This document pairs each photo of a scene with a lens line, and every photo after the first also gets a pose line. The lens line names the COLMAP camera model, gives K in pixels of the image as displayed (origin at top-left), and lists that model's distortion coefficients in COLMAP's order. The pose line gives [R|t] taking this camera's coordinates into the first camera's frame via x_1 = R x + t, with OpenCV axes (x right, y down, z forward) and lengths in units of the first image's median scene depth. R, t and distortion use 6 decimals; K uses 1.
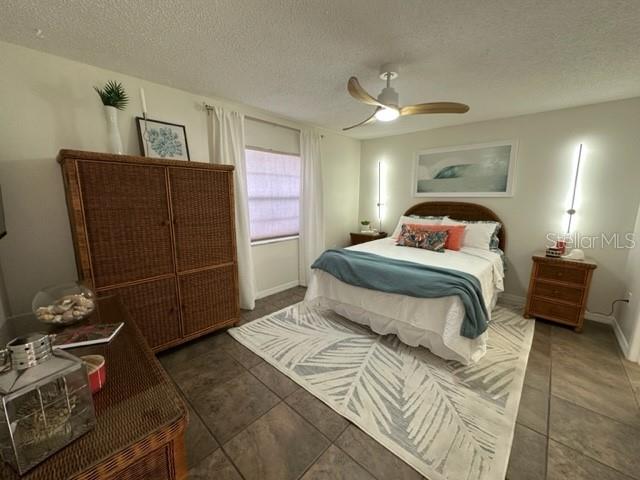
lens RADIAL K [[254.0, 0, 319.1], [0, 254.0, 237.1], [0, 0, 1]] dist [-0.004161, 0.000989]
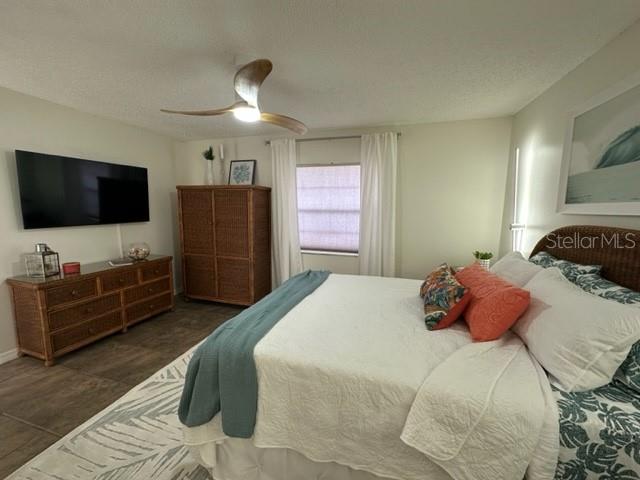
lens RADIAL K [[254.0, 0, 317.4], [0, 254.0, 237.7], [0, 0, 1]] dist [-0.004161, 0.000989]
pose [[0.444290, 0.108377, -0.889304, 0.805970], [-0.152892, 0.987266, 0.043931, -0.098592], [0.882740, 0.116449, 0.455202, 0.590294]]
